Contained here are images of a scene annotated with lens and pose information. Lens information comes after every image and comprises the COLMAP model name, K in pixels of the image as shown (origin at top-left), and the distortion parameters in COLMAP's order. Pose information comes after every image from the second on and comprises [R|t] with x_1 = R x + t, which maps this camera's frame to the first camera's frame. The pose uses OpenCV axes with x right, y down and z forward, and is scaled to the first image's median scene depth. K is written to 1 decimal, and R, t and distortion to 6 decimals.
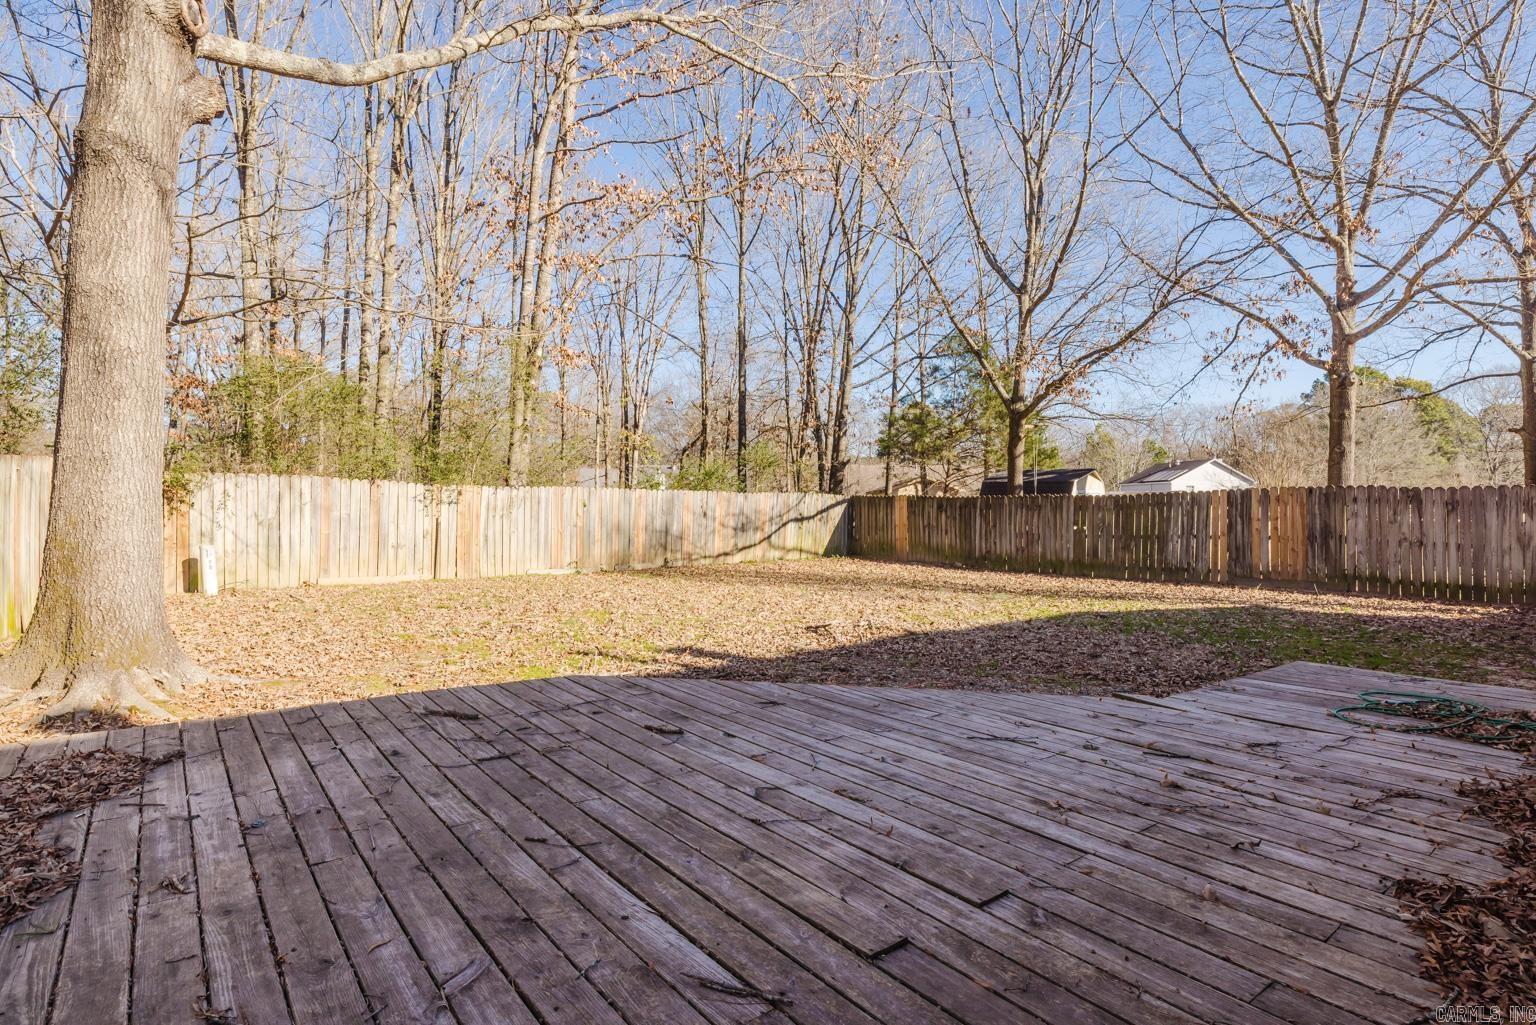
lens RADIAL K [[798.3, 0, 761.1], [0, 798.3, 506.0], [0, 0, 1]] dist [-0.001784, -0.000484]
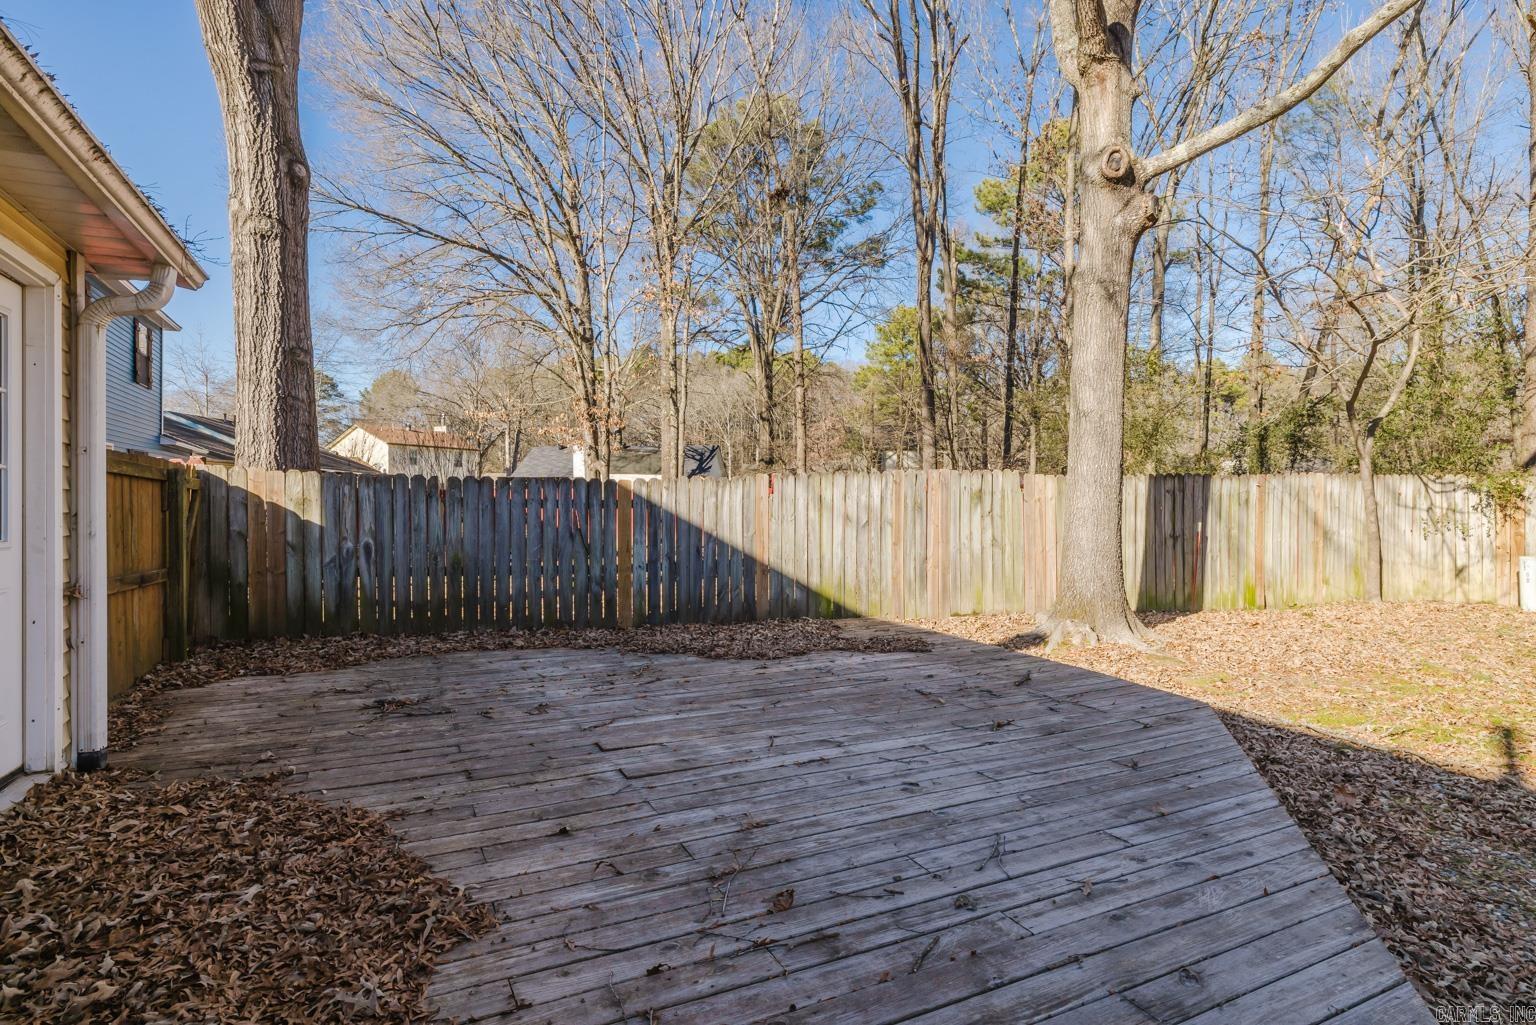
lens RADIAL K [[761.5, 0, 768.0], [0, 761.5, 512.5], [0, 0, 1]] dist [-0.002387, -0.000228]
pose [[-0.185887, 0.007381, -0.982543, 1.222963], [-0.002214, 0.999966, 0.007931, -0.025372], [0.982569, 0.003649, -0.185865, 1.112947]]
